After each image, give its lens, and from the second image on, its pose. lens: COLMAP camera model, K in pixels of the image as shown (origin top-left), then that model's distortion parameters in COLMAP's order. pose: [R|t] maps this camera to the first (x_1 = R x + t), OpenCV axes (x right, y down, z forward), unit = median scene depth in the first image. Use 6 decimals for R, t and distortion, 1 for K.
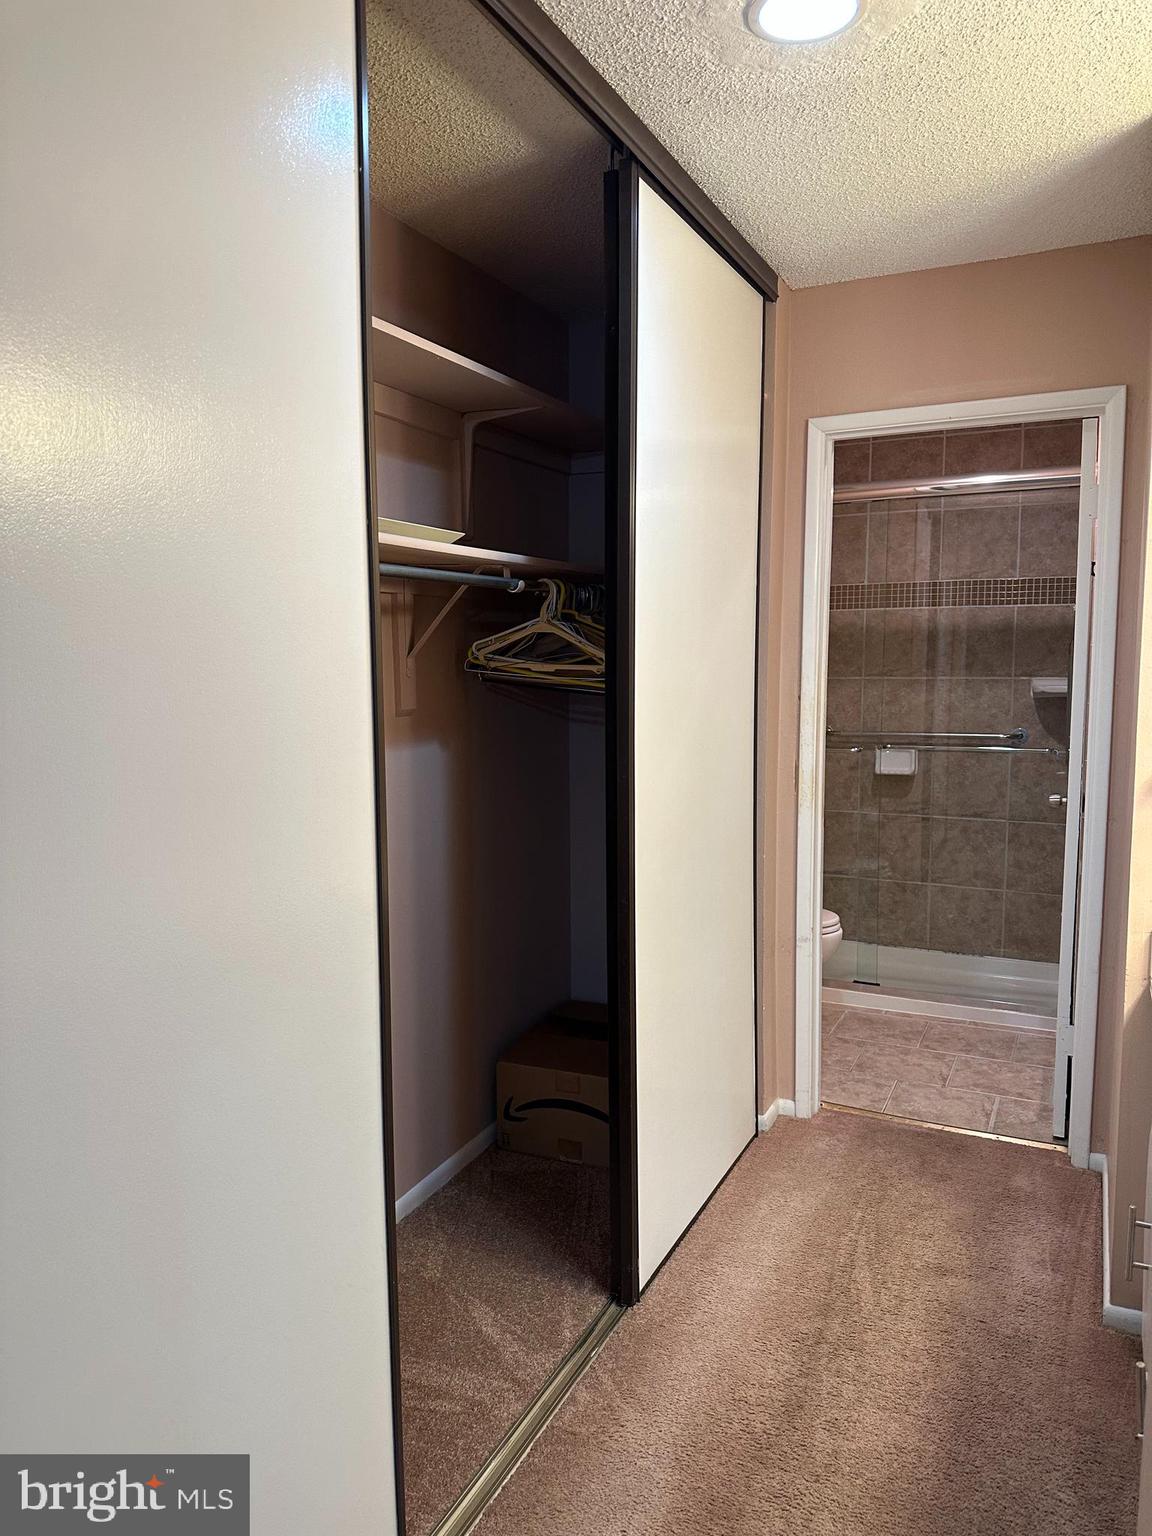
lens RADIAL K [[1147.5, 0, 576.0], [0, 1147.5, 768.0], [0, 0, 1]] dist [0.048229, -0.009483]
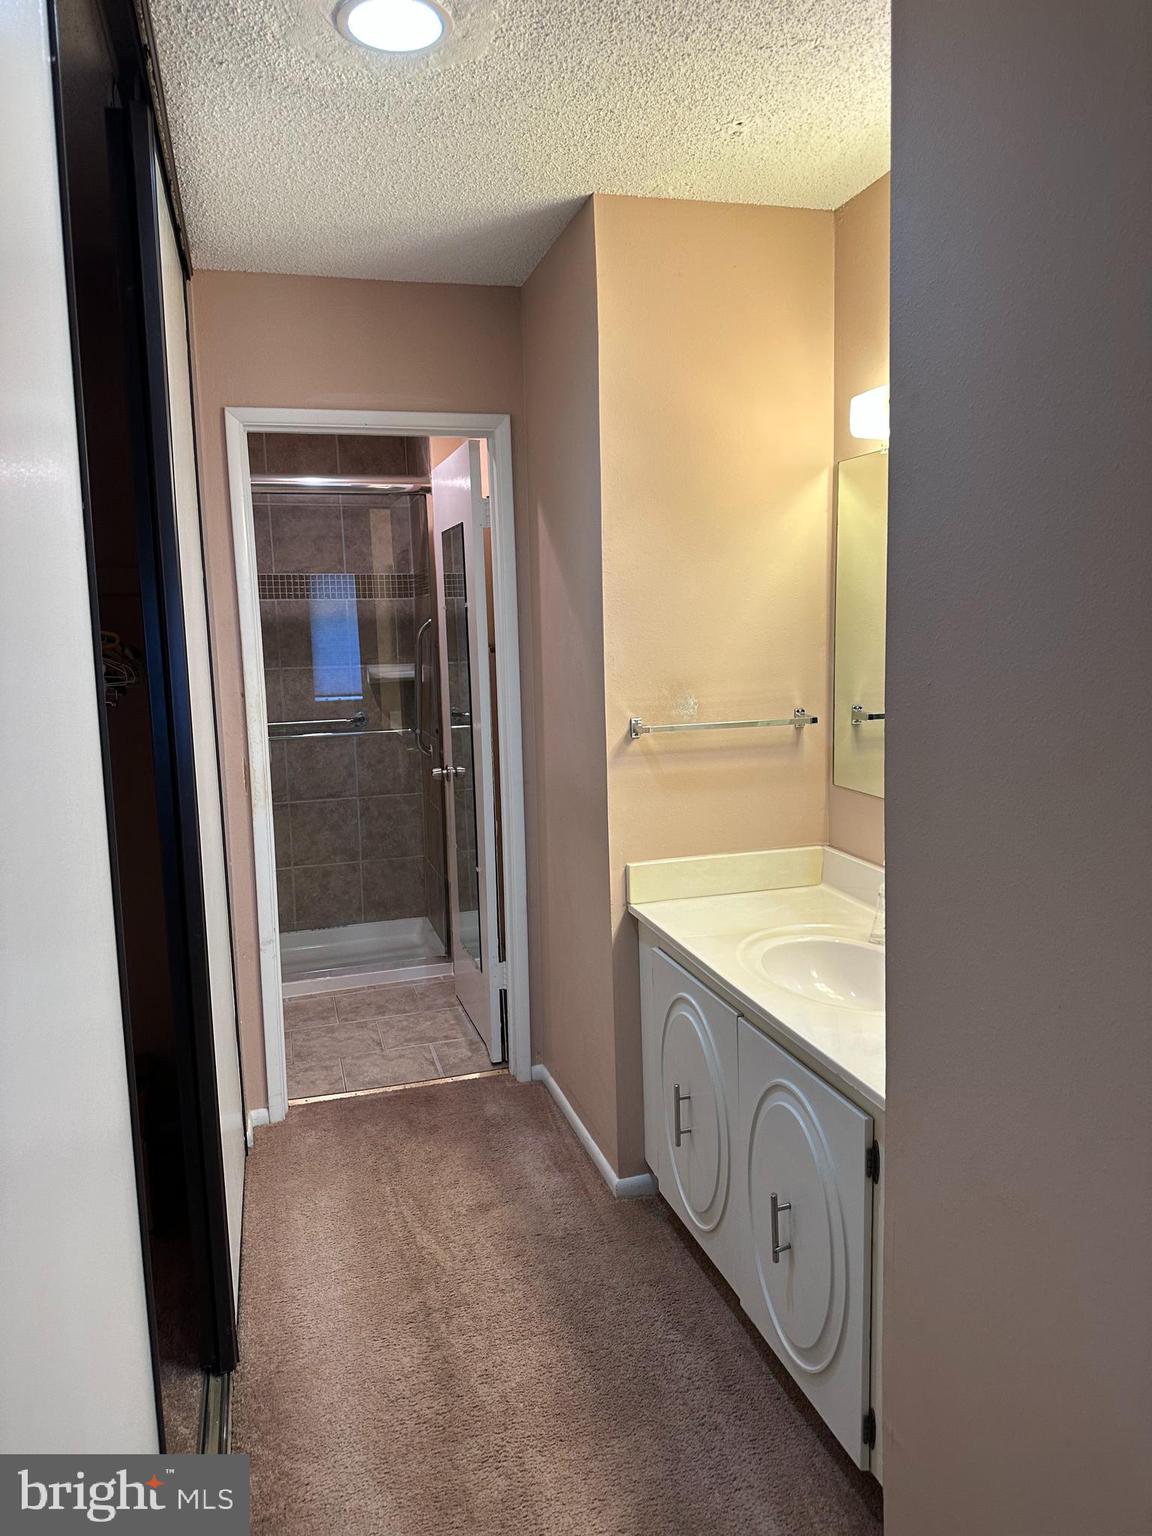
lens RADIAL K [[1124.8, 0, 576.0], [0, 1124.8, 768.0], [0, 0, 1]] dist [0.107078, -0.116978]
pose [[0.756487, -0.116561, 0.643538, -0.195694], [0.104923, 0.992874, 0.056496, -0.026183], [-0.645537, 0.024783, 0.763326, 0.073508]]
